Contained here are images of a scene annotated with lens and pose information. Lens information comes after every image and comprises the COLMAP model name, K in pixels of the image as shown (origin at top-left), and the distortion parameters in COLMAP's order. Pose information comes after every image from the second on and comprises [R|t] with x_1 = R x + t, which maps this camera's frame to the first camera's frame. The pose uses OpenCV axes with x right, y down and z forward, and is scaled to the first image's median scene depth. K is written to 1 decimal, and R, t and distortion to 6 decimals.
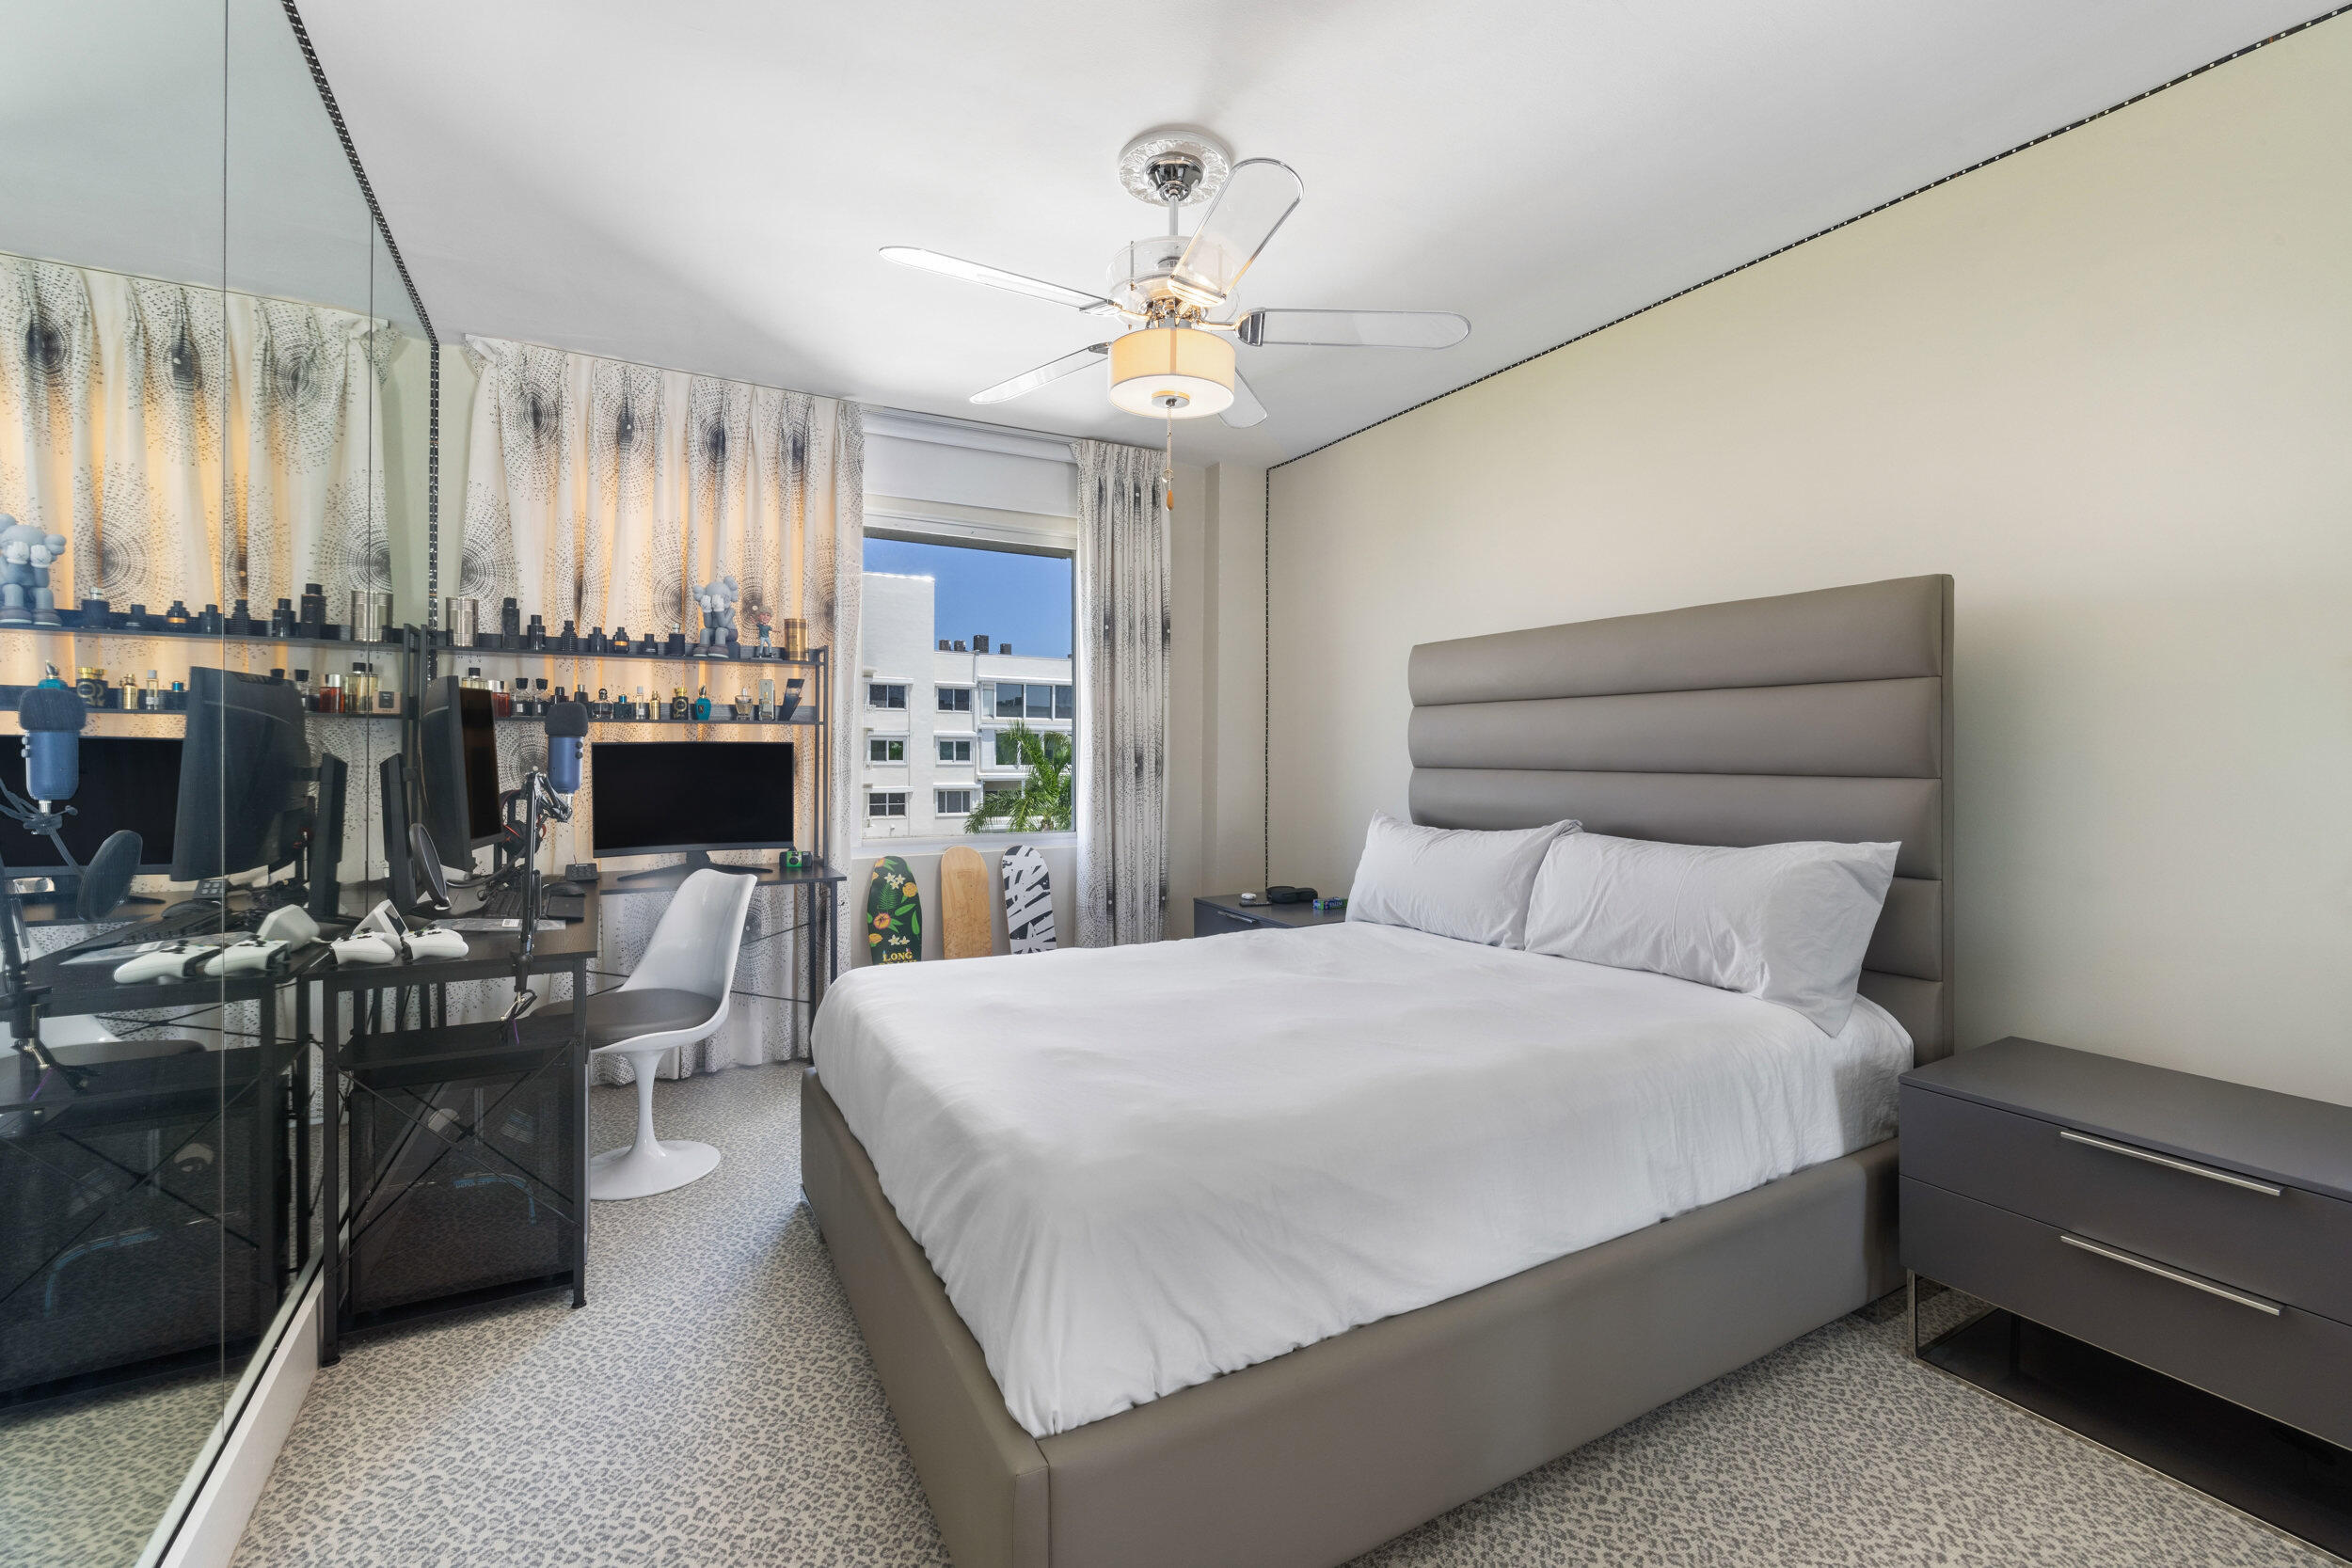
lens RADIAL K [[994.2, 0, 1176.0], [0, 994.2, 784.0], [0, 0, 1]] dist [-0.001459, -0.007894]
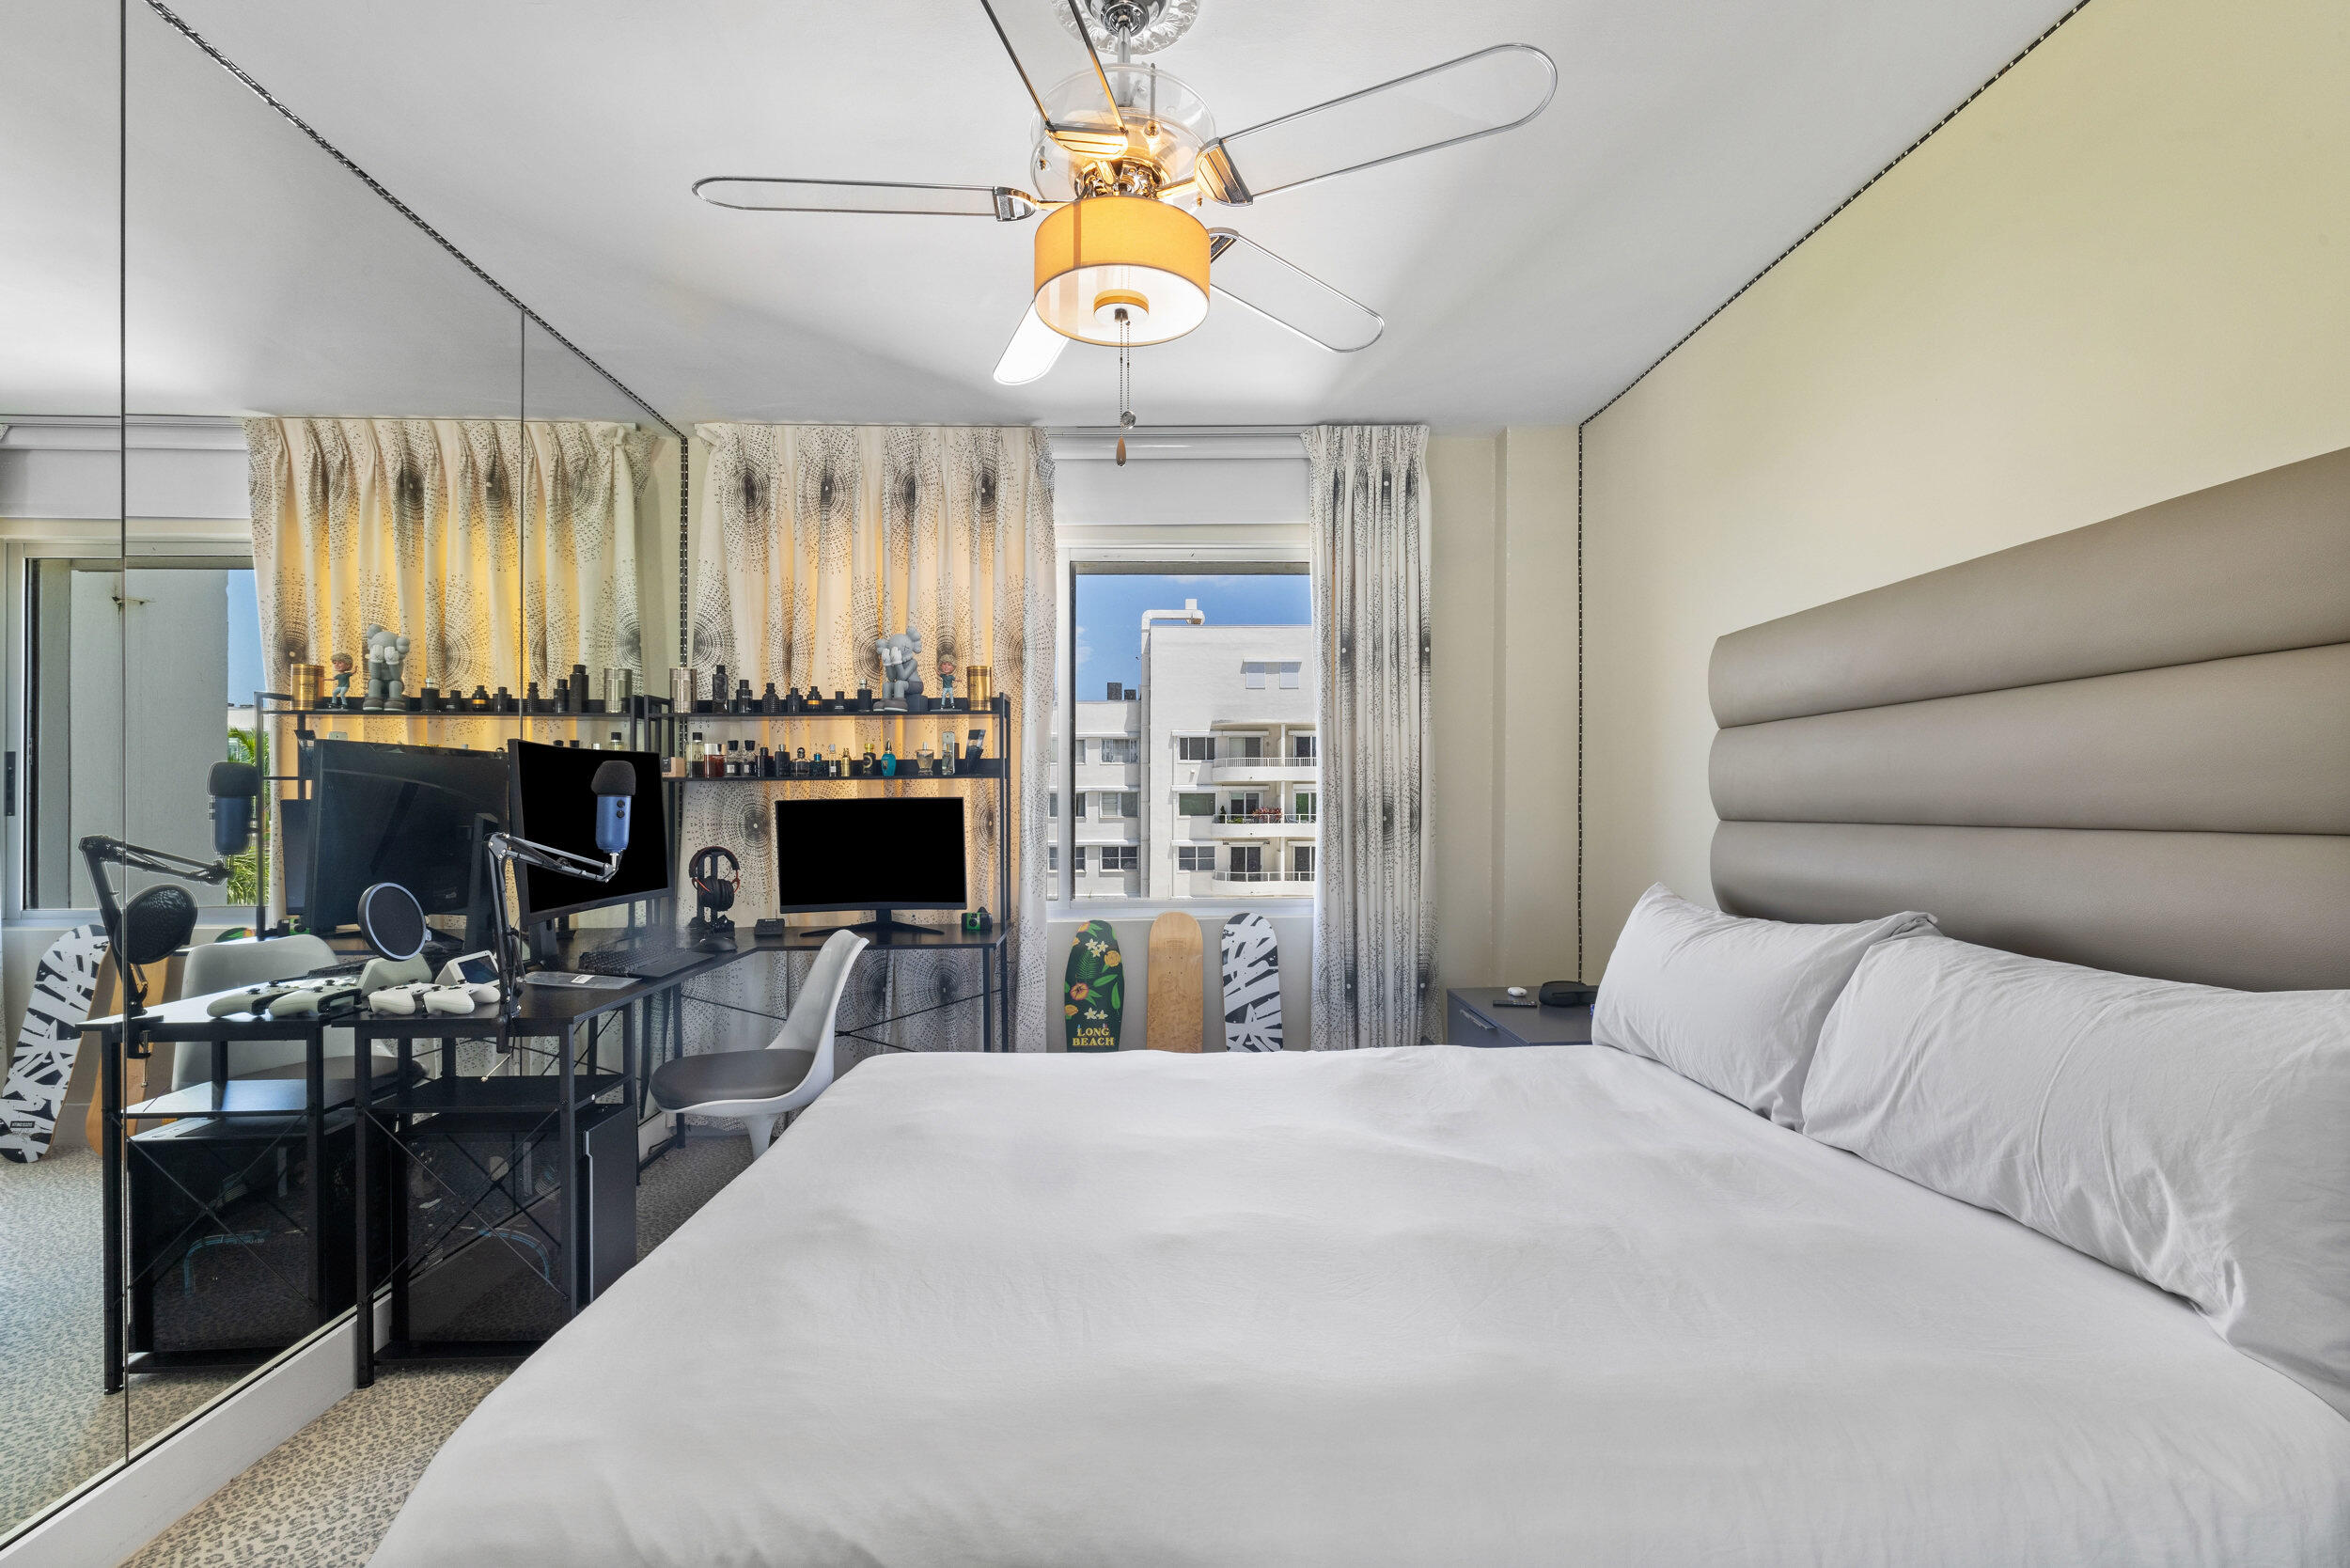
lens RADIAL K [[1017.4, 0, 1176.1], [0, 1017.4, 831.3], [0, 0, 1]] dist [-0.000578, 0.000120]
pose [[0.887440, -0.000076, -0.460923, 0.245442], [-0.002544, 0.999984, -0.005064, -0.005141], [0.460916, 0.005666, 0.887426, 0.243505]]
